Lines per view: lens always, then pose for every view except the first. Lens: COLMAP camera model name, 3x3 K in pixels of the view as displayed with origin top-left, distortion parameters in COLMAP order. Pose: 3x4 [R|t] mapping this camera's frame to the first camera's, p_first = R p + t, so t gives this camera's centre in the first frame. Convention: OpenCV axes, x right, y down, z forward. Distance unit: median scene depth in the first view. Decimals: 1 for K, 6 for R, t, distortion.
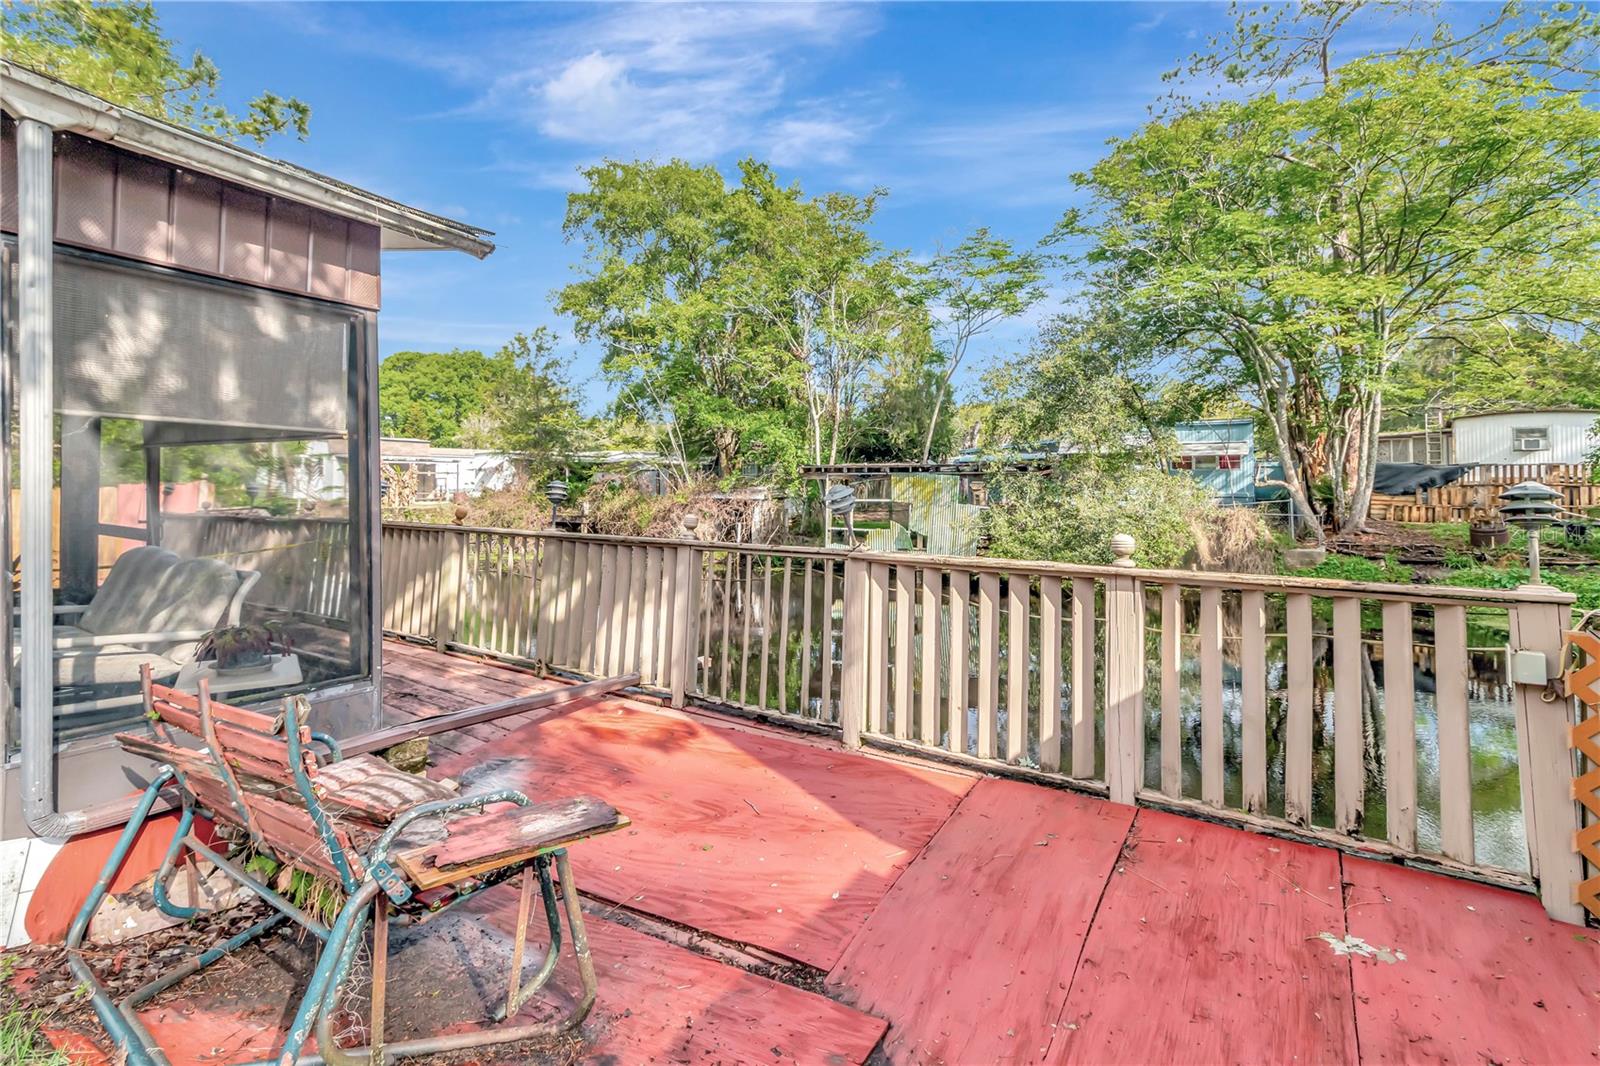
lens RADIAL K [[723.4, 0, 800.1], [0, 723.4, 489.1], [0, 0, 1]] dist [-0.000816, -0.000007]
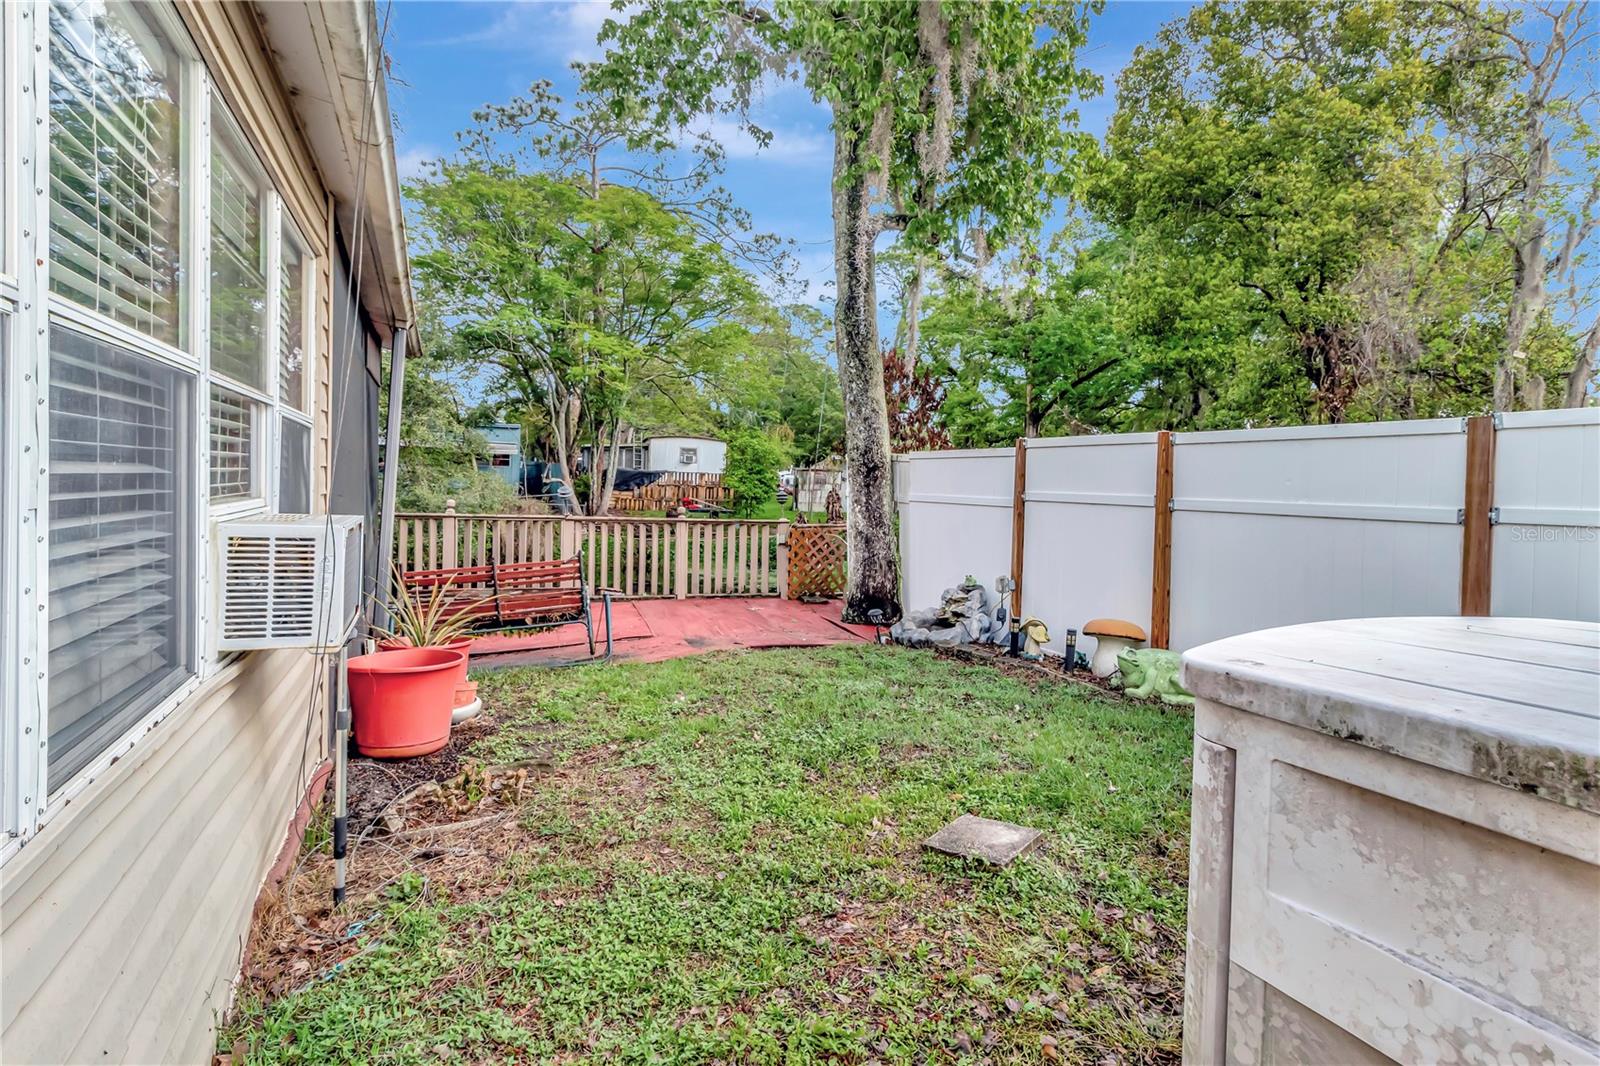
lens RADIAL K [[740.7, 0, 804.1], [0, 740.7, 499.3], [0, 0, 1]] dist [0.004276, 0.000334]
pose [[0.565583, 0.004215, 0.824681, -0.164139], [-0.024621, 0.999627, 0.011777, -0.001011], [-0.824324, -0.026965, 0.565476, -0.101121]]
